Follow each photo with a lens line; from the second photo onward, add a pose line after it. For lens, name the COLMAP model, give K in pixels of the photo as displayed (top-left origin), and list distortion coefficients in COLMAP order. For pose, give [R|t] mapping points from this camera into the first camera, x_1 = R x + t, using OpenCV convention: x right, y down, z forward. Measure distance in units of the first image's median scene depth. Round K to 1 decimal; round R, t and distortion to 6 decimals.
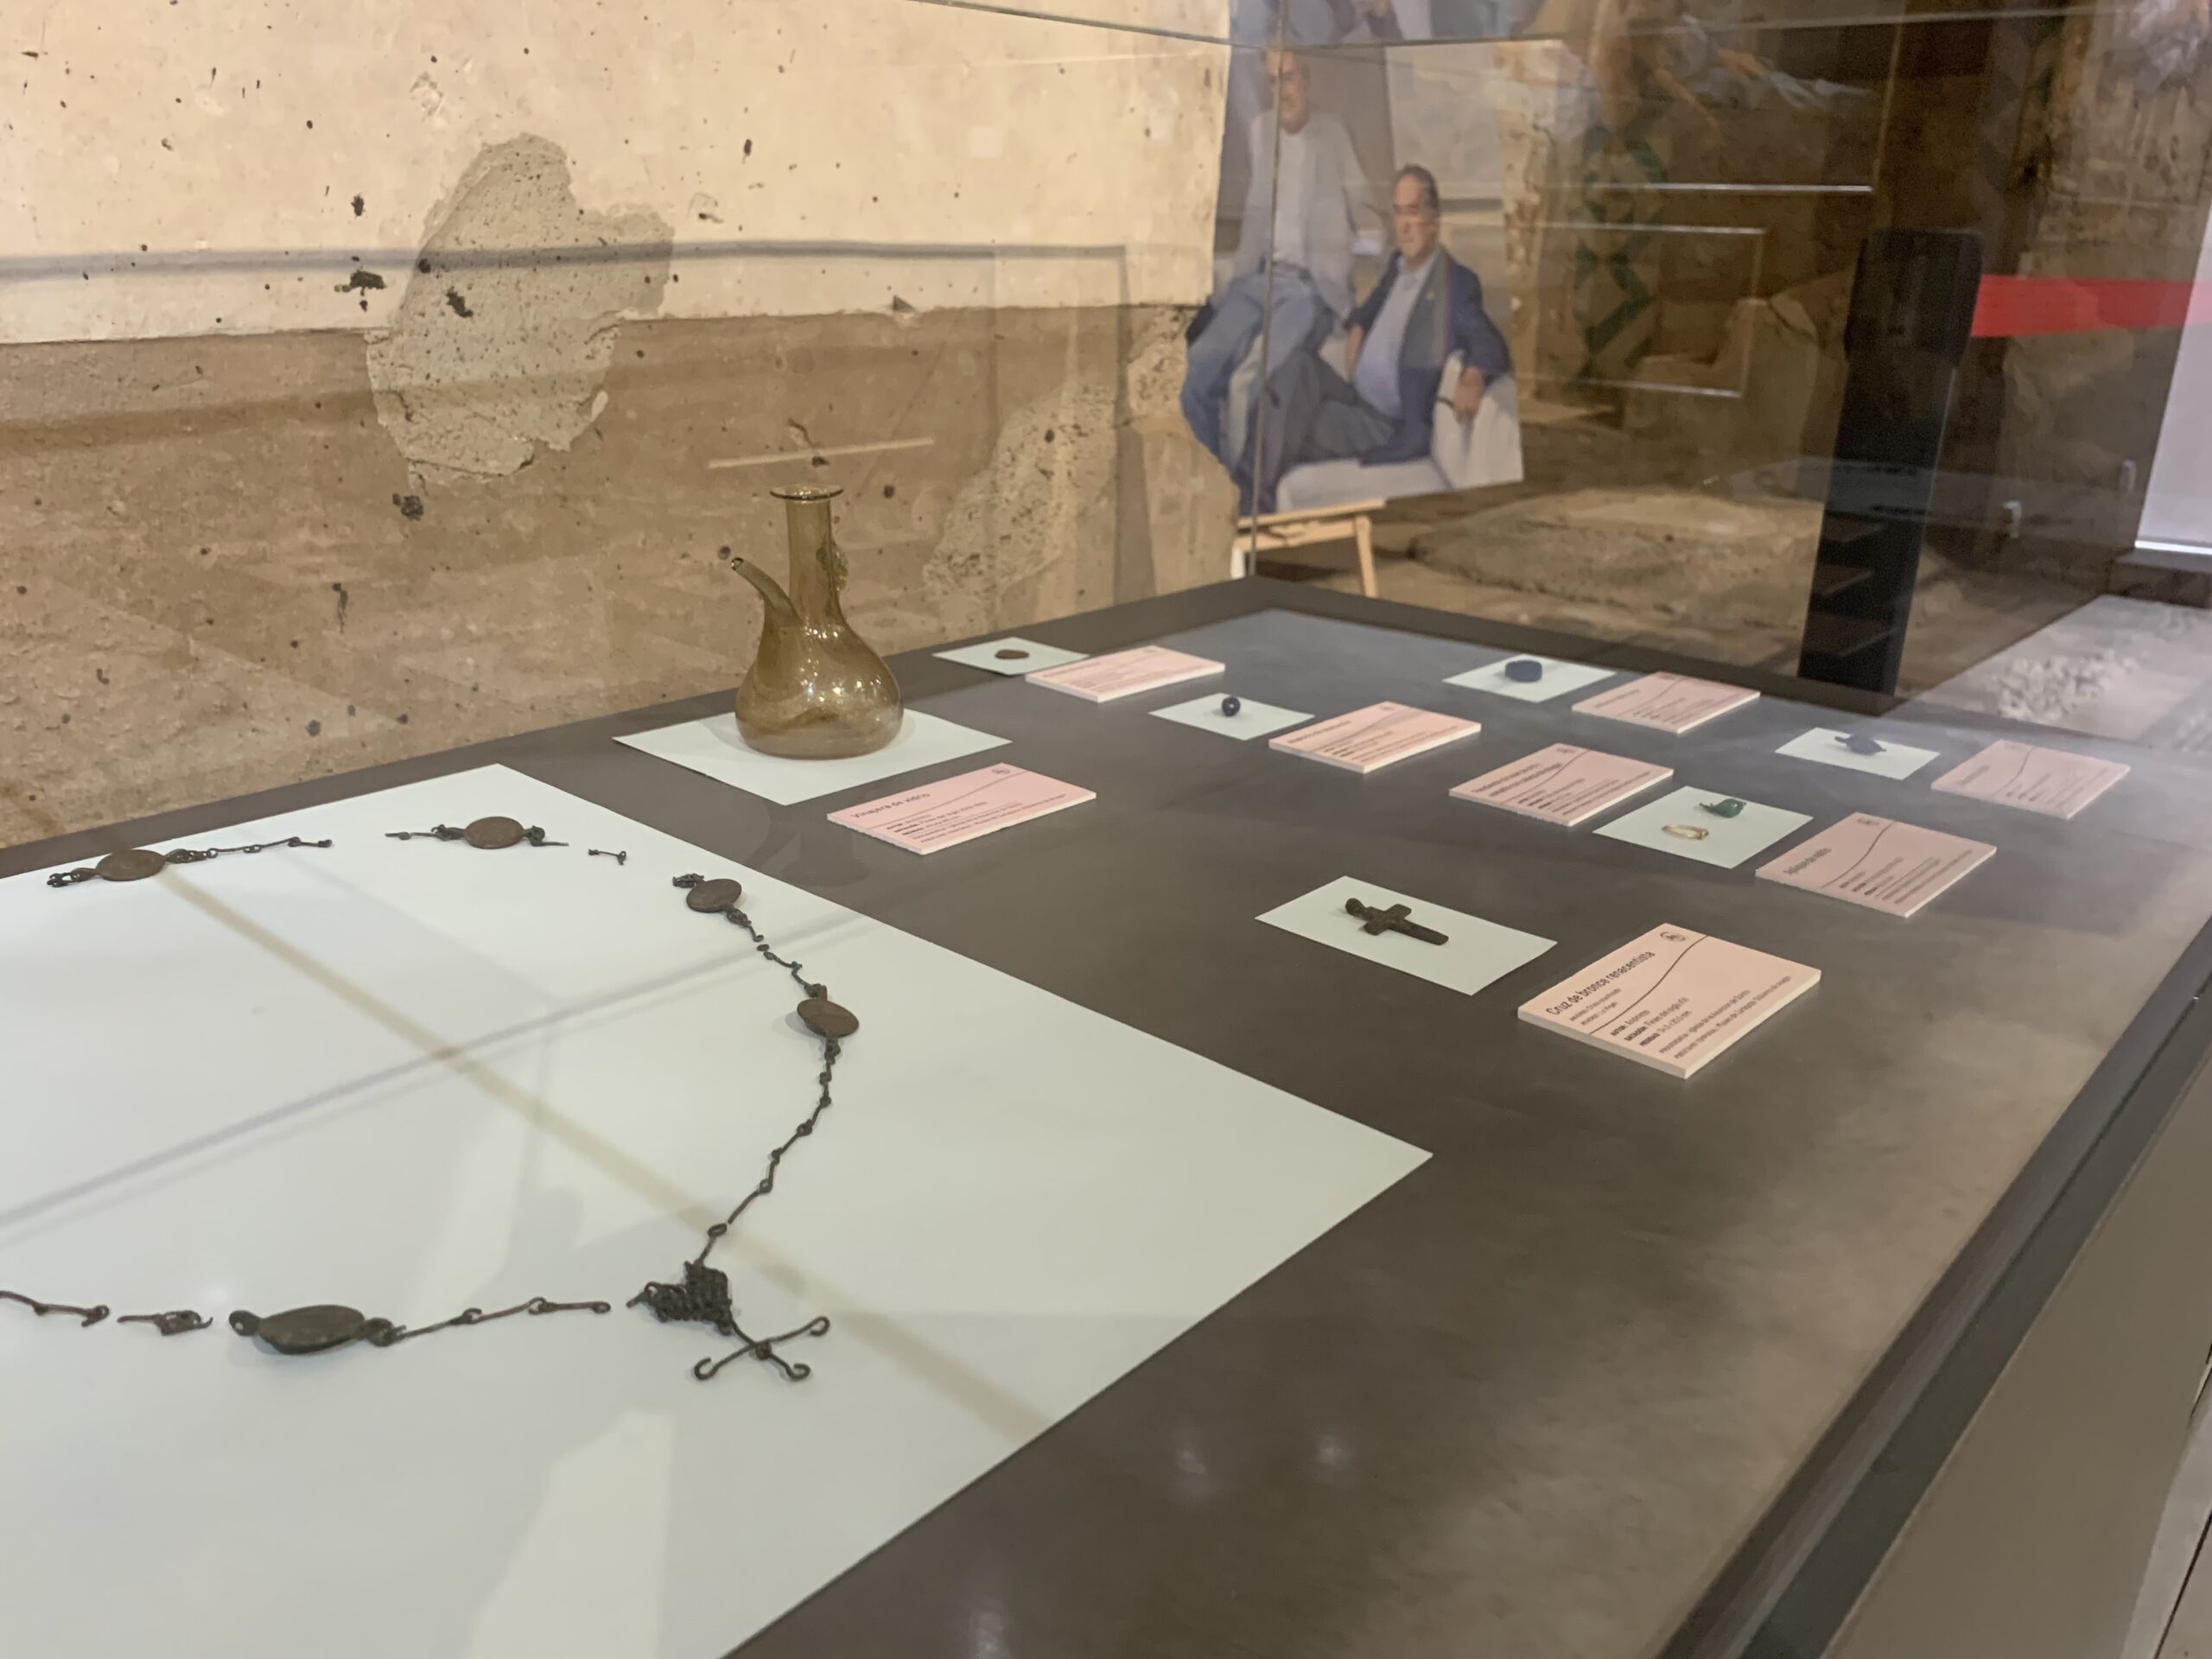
lens RADIAL K [[1730.7, 0, 1081.9], [0, 1730.7, 840.7], [0, 0, 1]] dist [-0.055228, 0.028048]
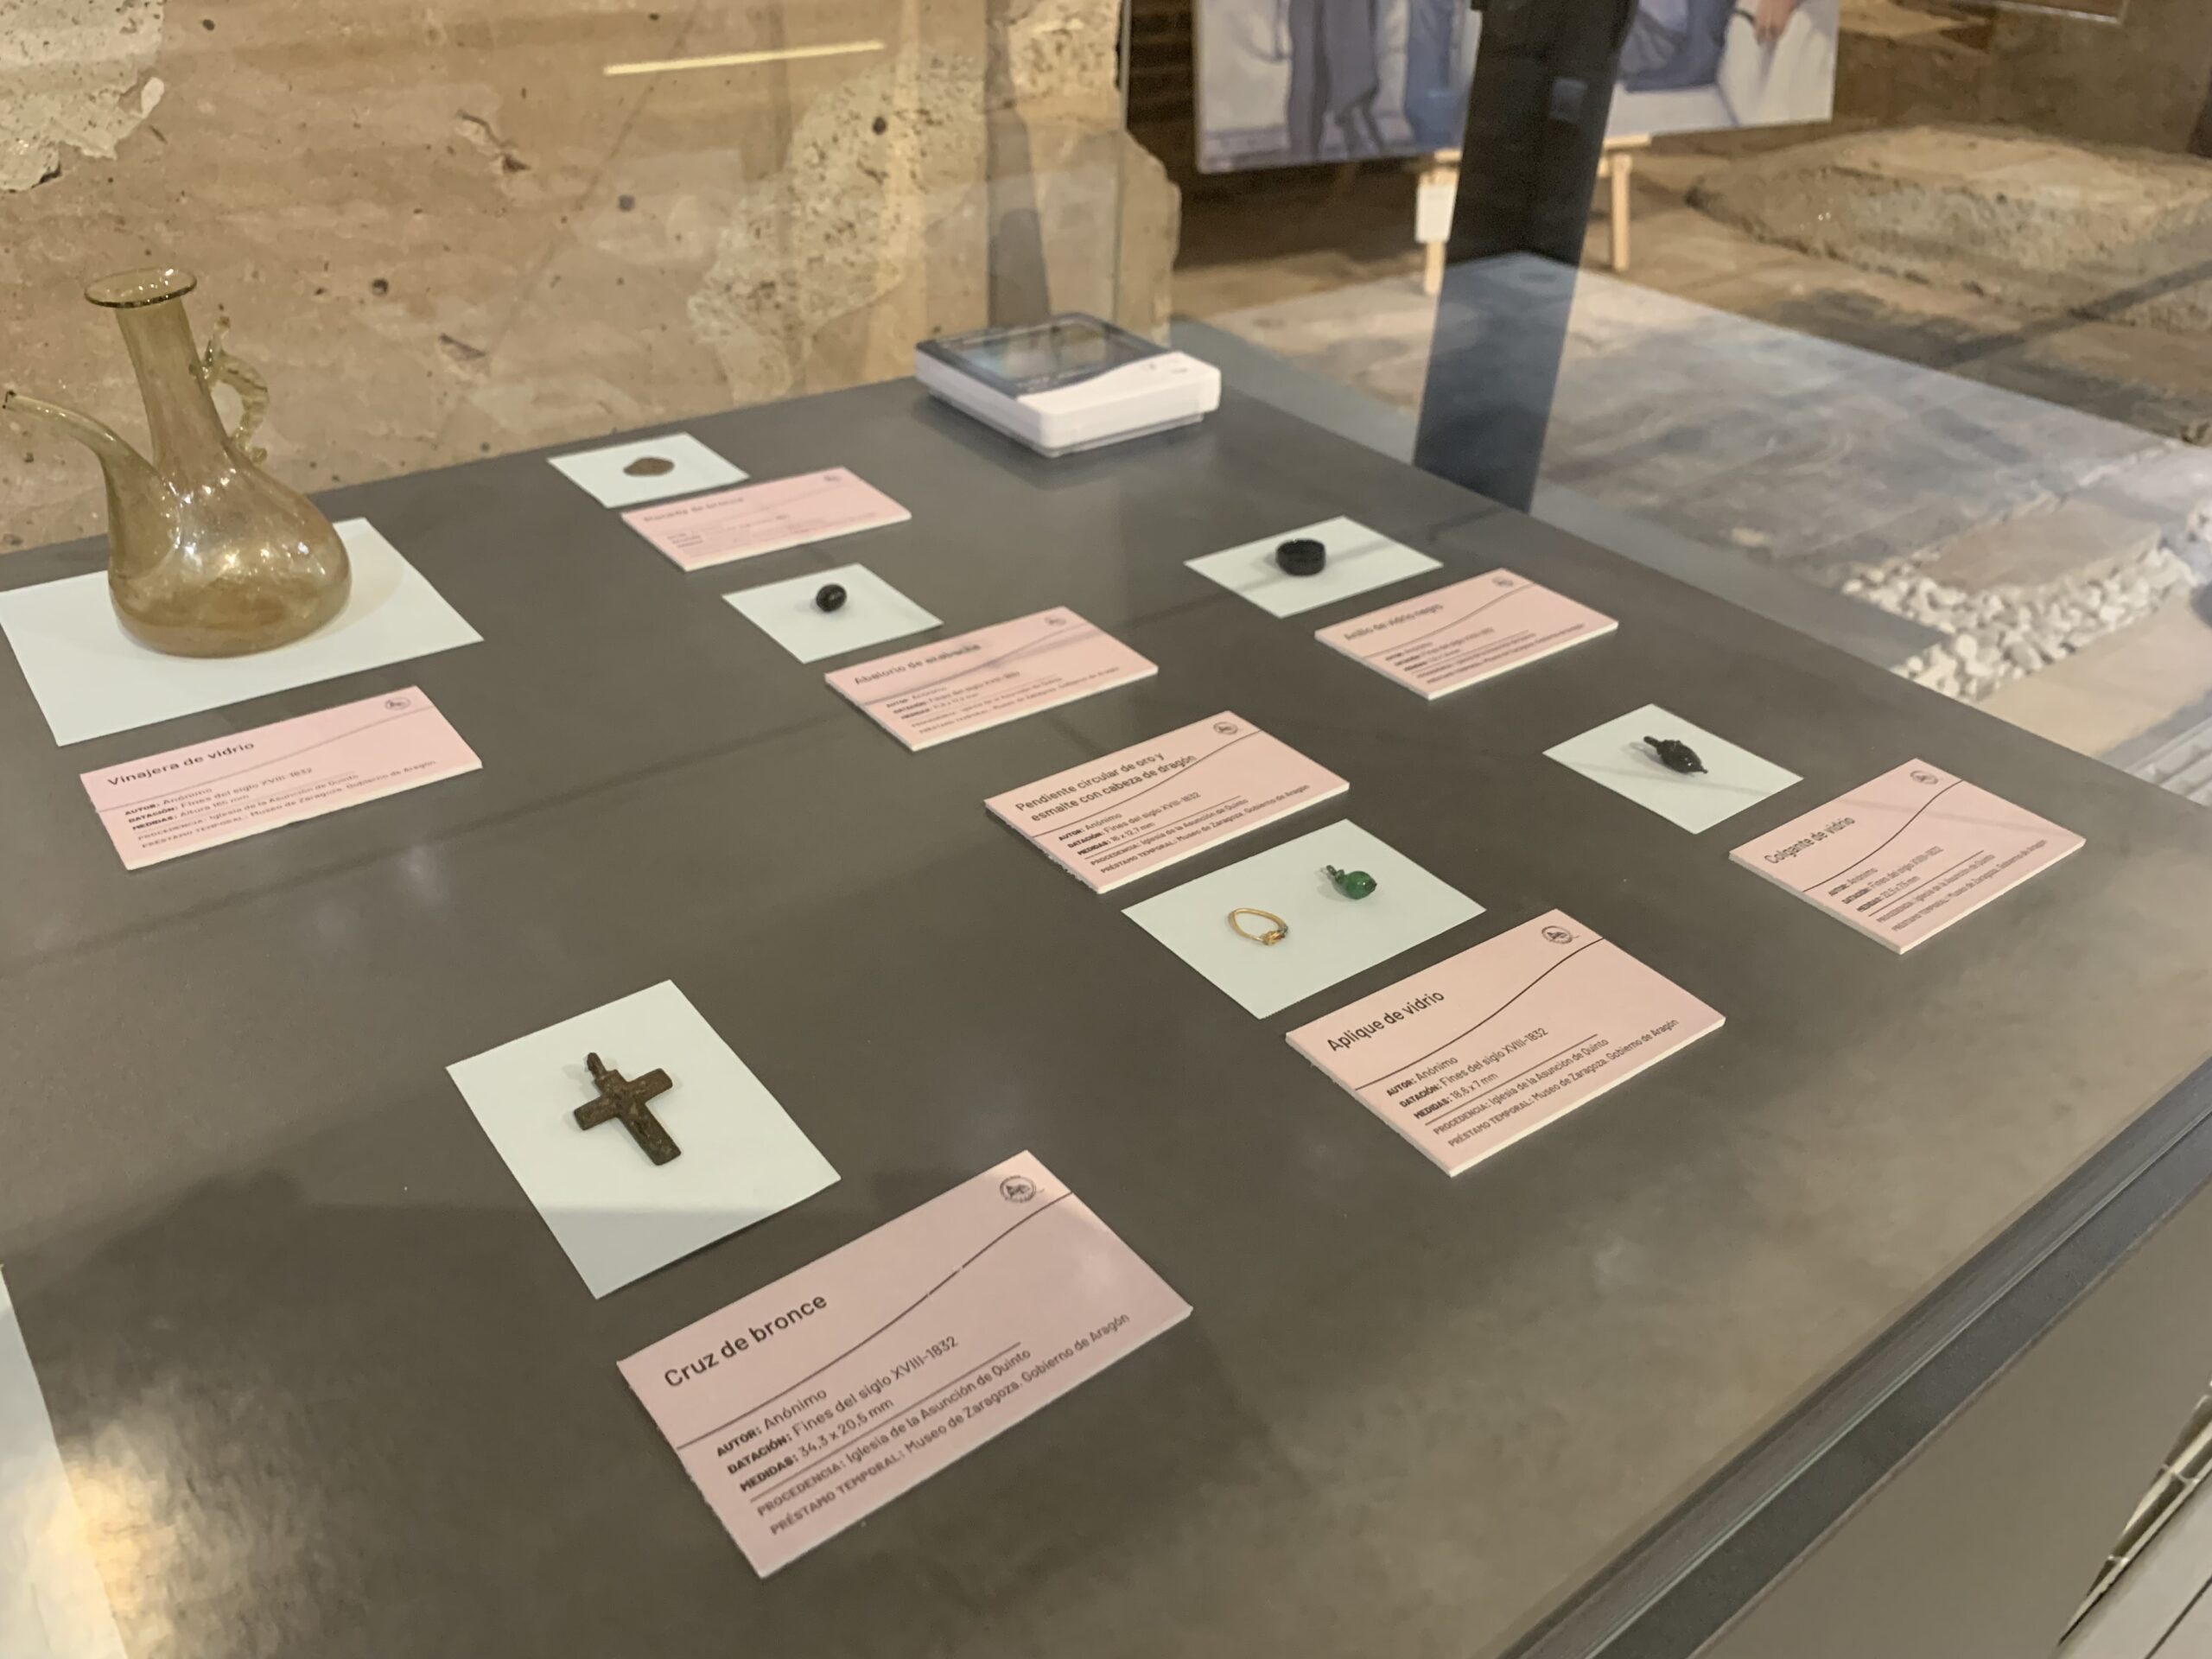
lens RADIAL K [[1730.7, 0, 1123.5], [0, 1730.7, 835.3], [0, 0, 1]] dist [-0.055228, 0.028048]
pose [[0.984924, 0.108444, -0.134775, 0.225506], [-0.075640, 0.970660, 0.228247, -0.109538], [0.155573, -0.214612, 0.964230, 0.210336]]
